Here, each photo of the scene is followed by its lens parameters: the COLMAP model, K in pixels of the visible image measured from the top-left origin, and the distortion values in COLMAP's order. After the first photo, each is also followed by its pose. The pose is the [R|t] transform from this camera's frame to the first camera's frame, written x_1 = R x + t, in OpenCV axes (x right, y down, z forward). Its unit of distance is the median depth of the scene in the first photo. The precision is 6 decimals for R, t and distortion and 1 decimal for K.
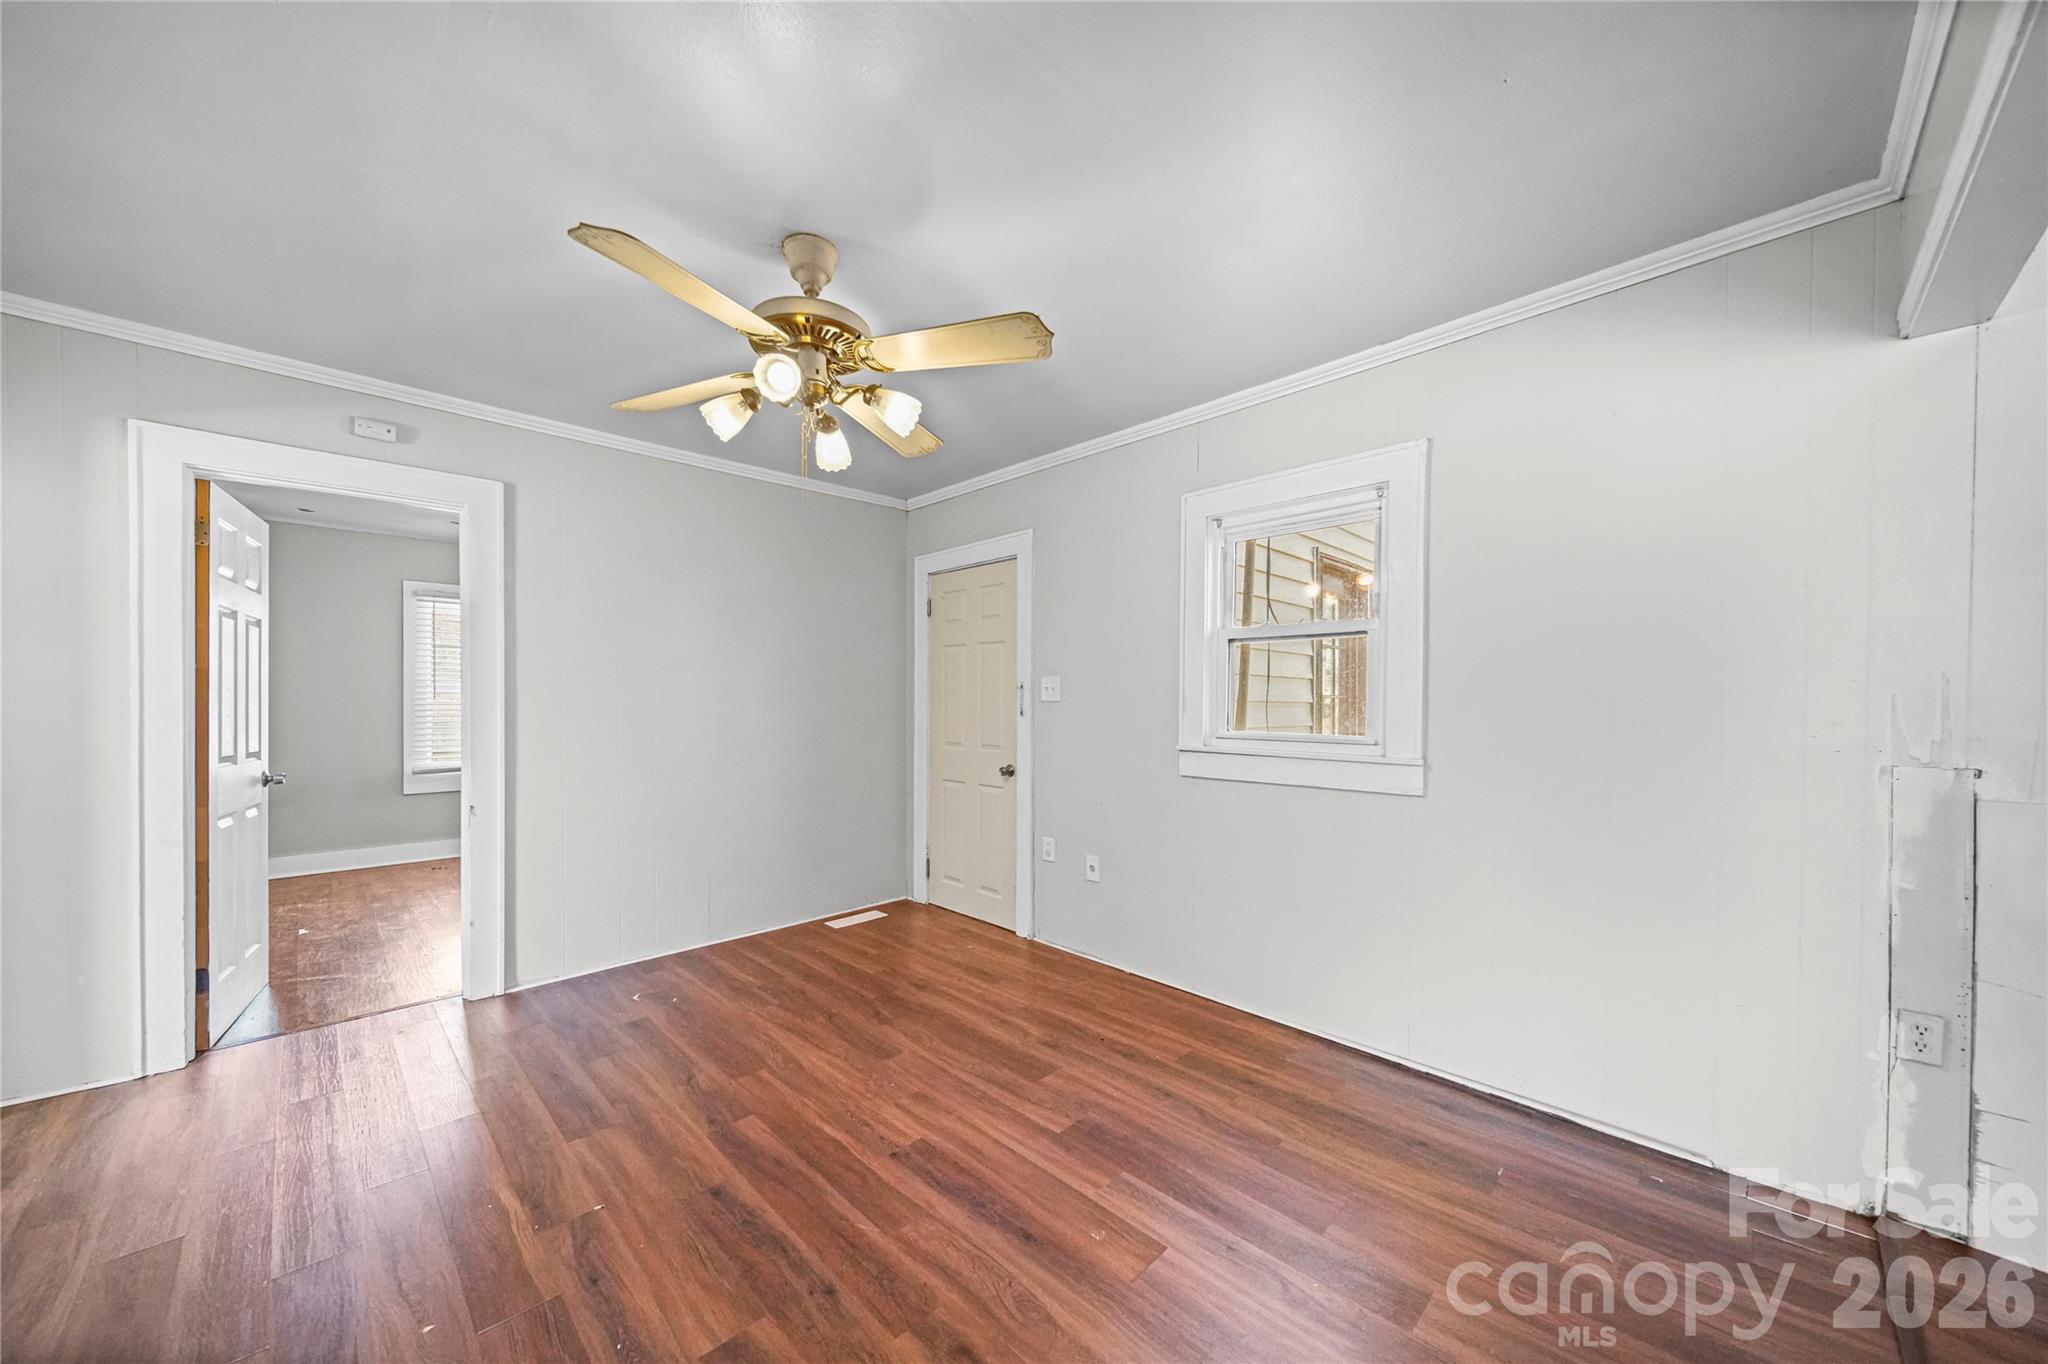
lens RADIAL K [[723.3, 0, 1035.0], [0, 723.3, 703.4], [0, 0, 1]] dist [-0.000408, -0.000277]
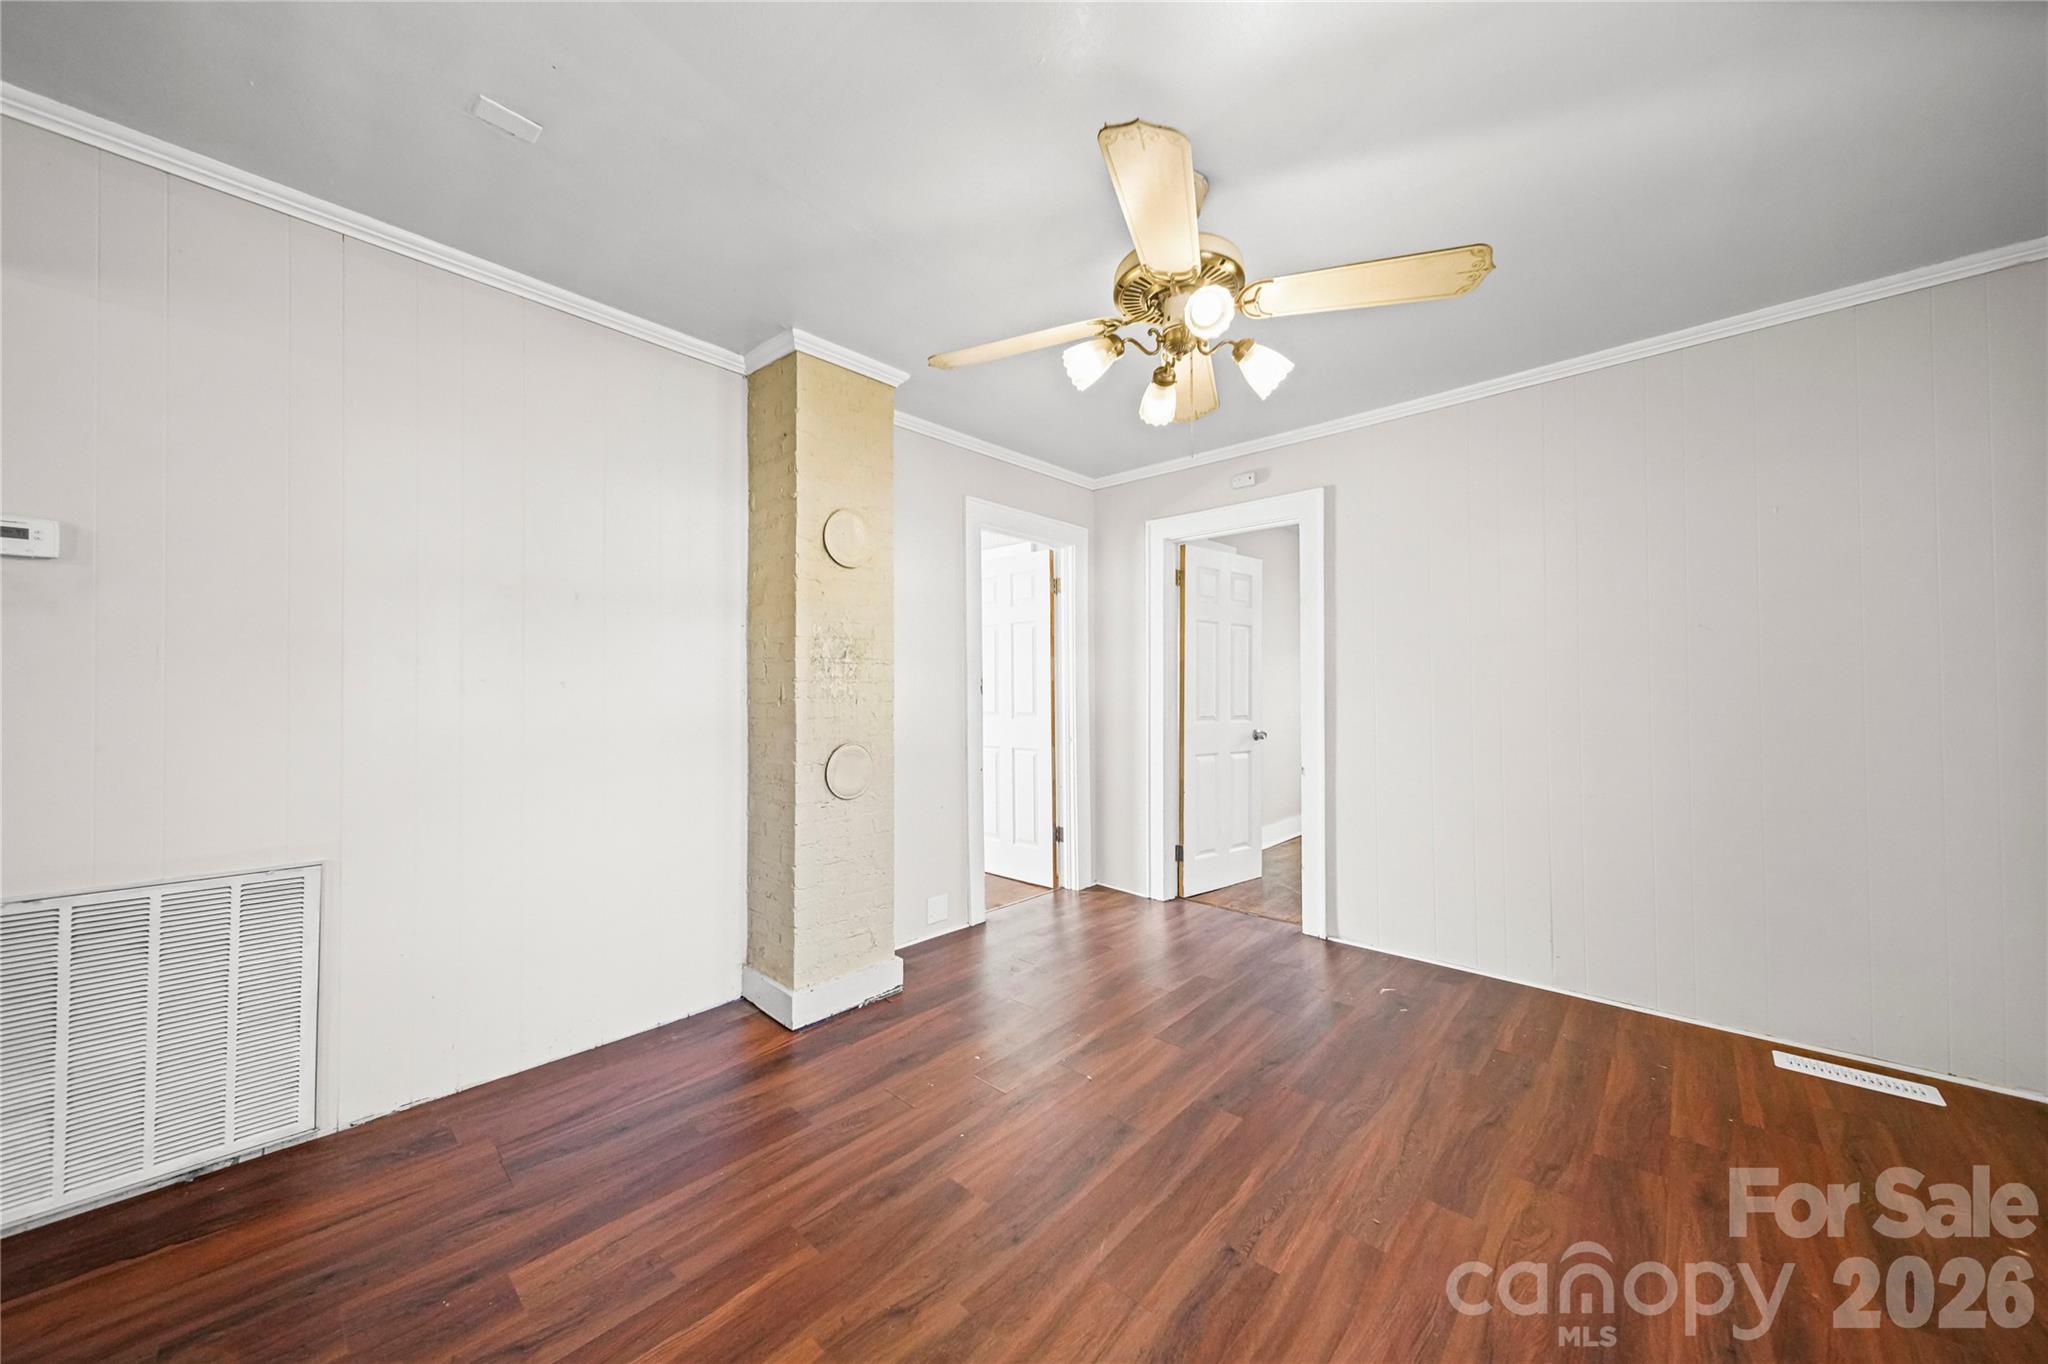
lens RADIAL K [[723.3, 0, 1014.8], [0, 723.3, 671.4], [0, 0, 1]] dist [-0.000408, -0.000277]
pose [[0.032699, -0.024114, -0.999174, 0.399466], [-0.004845, 0.999693, -0.024285, 0.015147], [0.999453, 0.005636, 0.032572, 0.501684]]
